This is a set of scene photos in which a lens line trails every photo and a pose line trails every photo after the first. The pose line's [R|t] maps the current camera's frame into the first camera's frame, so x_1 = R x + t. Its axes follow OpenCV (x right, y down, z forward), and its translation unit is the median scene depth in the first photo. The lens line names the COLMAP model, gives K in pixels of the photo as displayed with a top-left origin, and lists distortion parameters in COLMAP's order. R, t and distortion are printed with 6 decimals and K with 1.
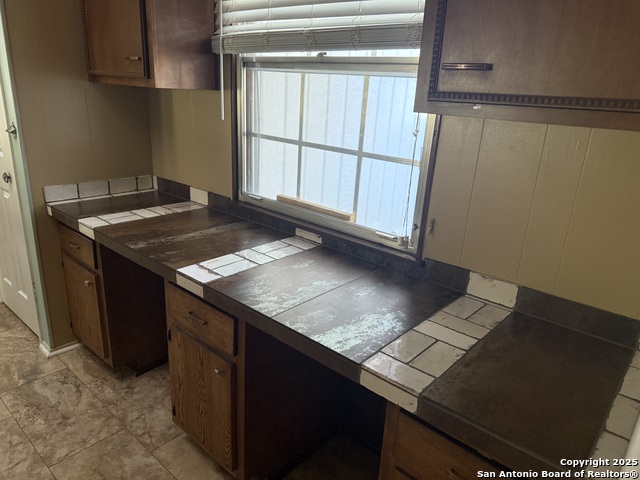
lens RADIAL K [[449.0, 0, 320.0], [0, 449.0, 240.0], [0, 0, 1]] dist [0.059850, -0.084304]
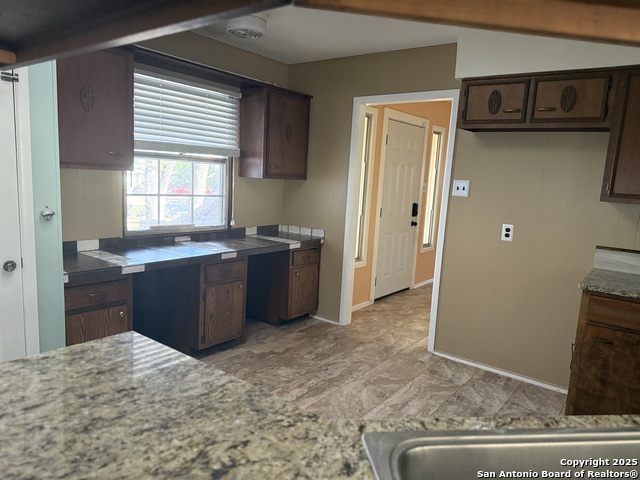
lens RADIAL K [[449.0, 0, 320.0], [0, 449.0, 240.0], [0, 0, 1]] dist [0.059850, -0.084304]
pose [[-0.056948, -0.207940, 0.976483, -2.113973], [0.247408, 0.944623, 0.215584, -0.300926], [-0.967236, 0.253866, -0.002348, 0.430183]]
